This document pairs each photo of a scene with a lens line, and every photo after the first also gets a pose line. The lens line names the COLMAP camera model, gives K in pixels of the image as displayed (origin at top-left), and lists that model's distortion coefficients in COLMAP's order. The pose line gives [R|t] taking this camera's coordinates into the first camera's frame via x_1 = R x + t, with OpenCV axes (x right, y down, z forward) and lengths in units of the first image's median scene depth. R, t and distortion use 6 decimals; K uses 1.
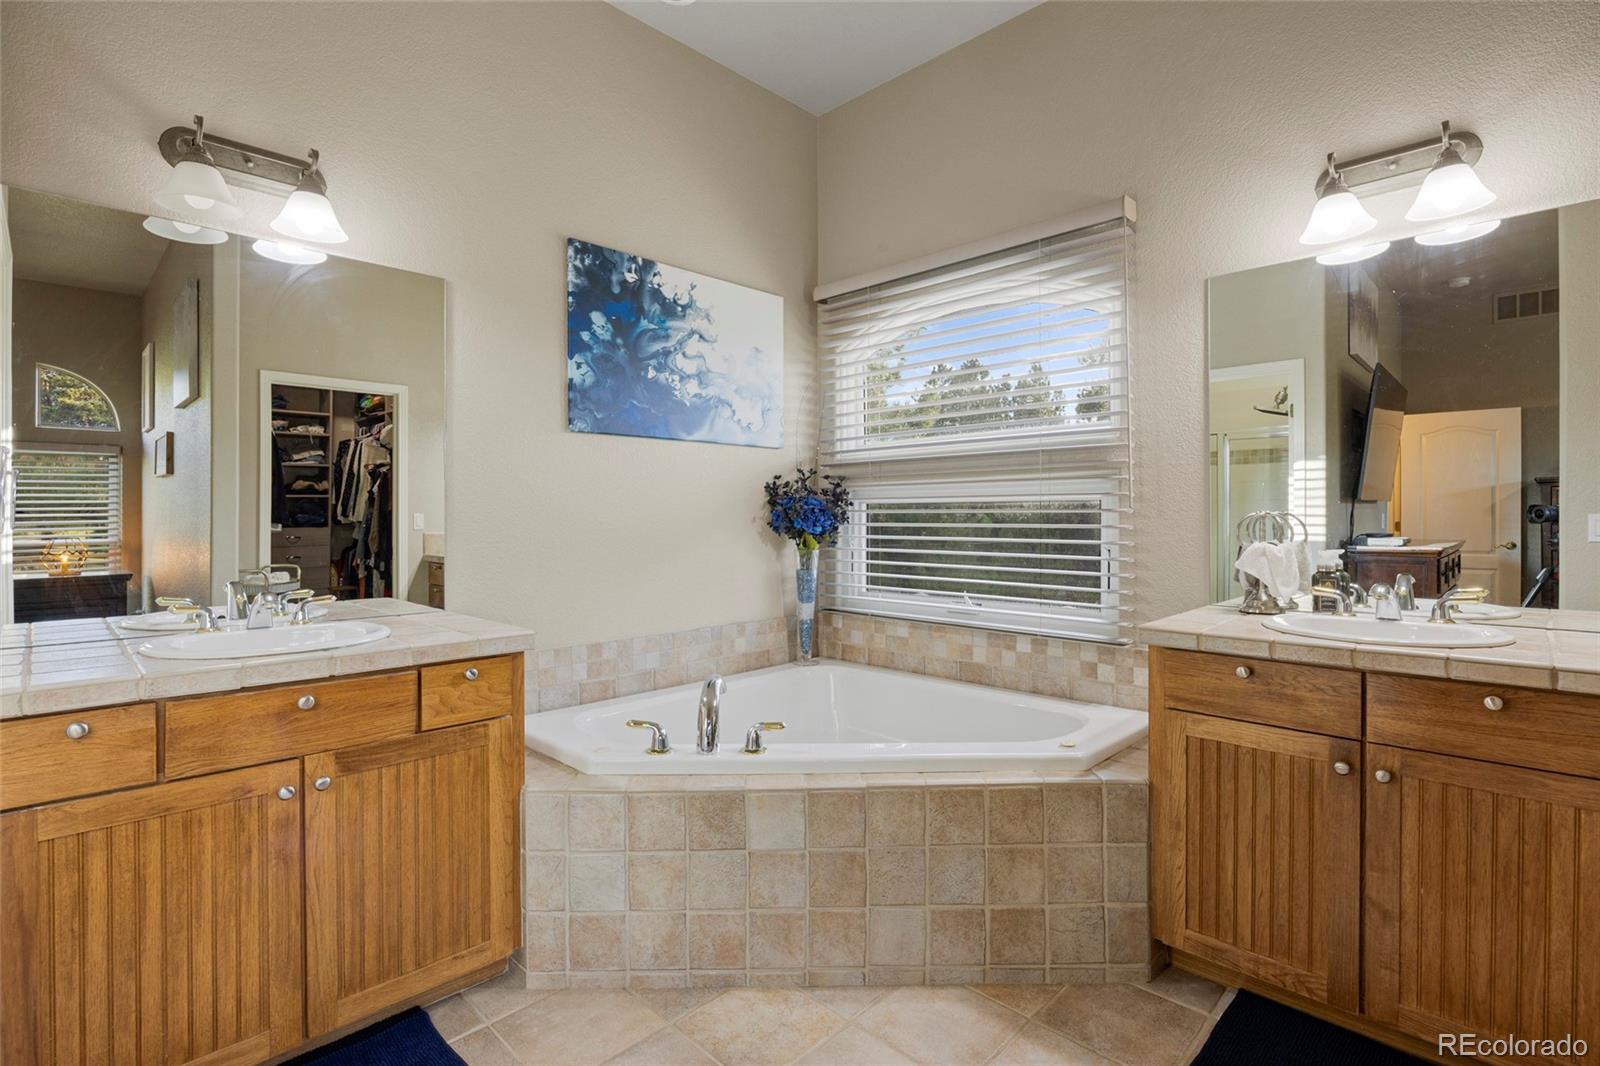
lens RADIAL K [[746.0, 0, 794.7], [0, 746.0, 524.5], [0, 0, 1]] dist [-0.000420, 0.000227]
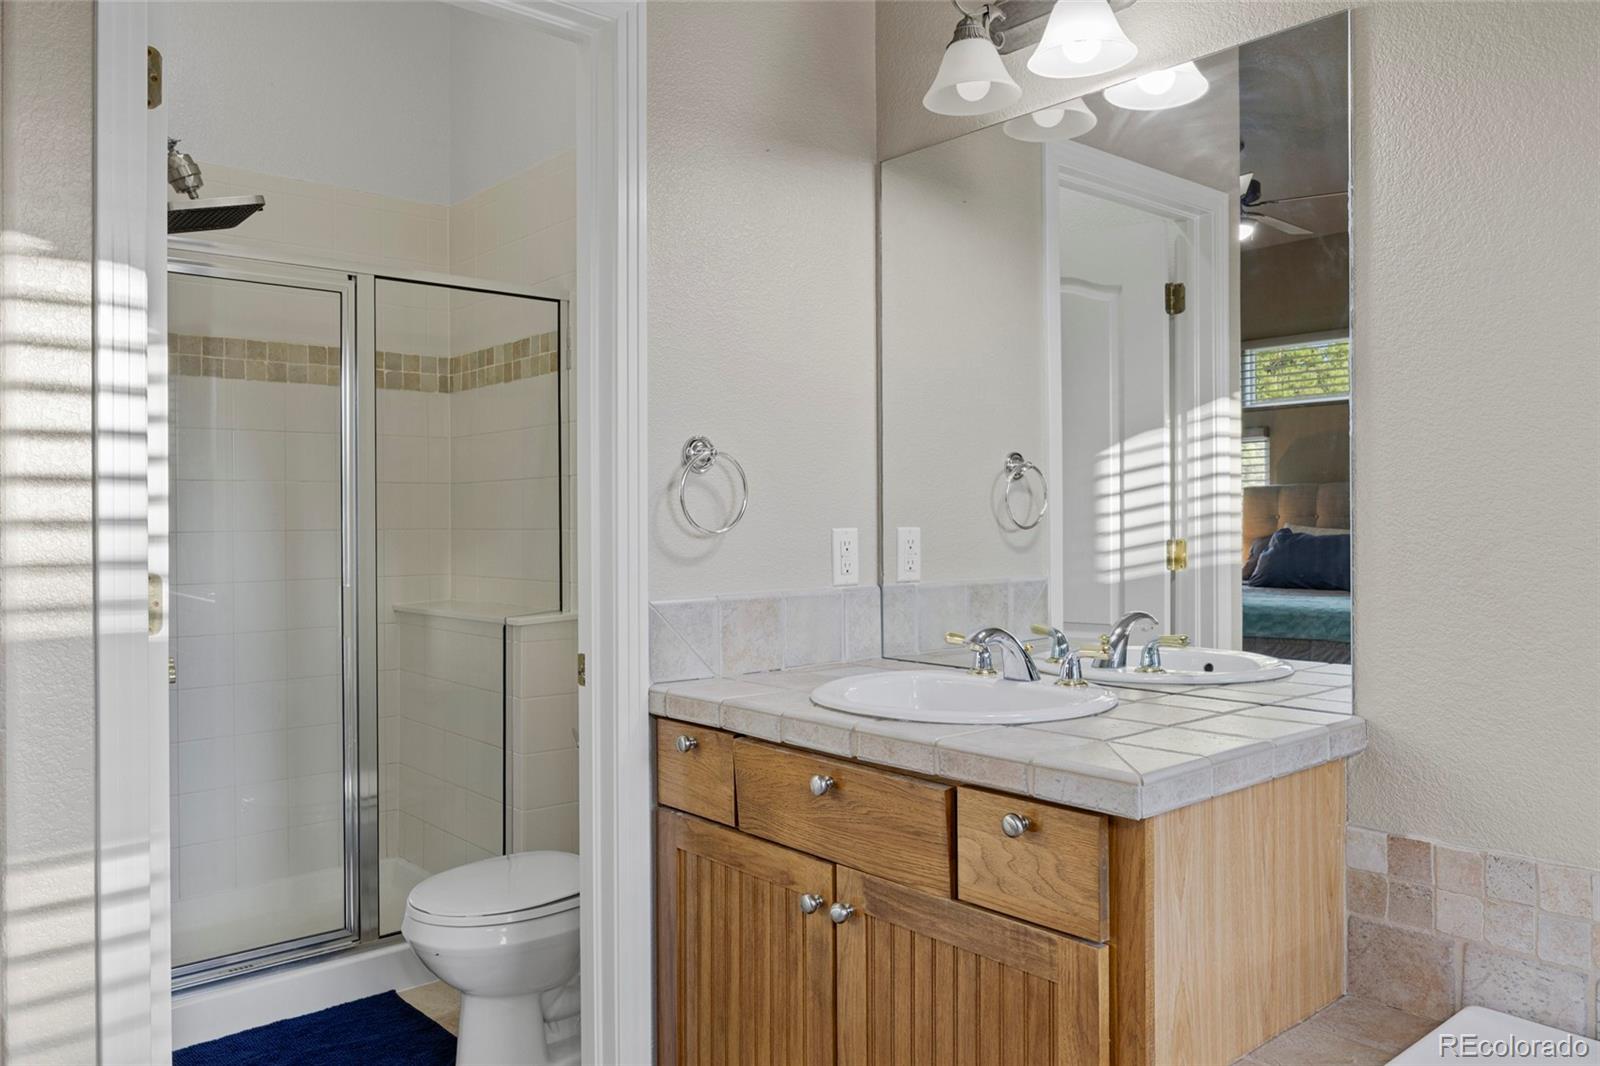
lens RADIAL K [[1166.4, 0, 799.9], [0, 1166.4, 528.2], [0, 0, 1]] dist [-0.004417, -0.000547]
pose [[-0.071850, 0.006656, -0.997393, 0.440694], [-0.004798, 0.999964, 0.007018, -0.008559], [0.997404, 0.005290, -0.071815, 1.090602]]
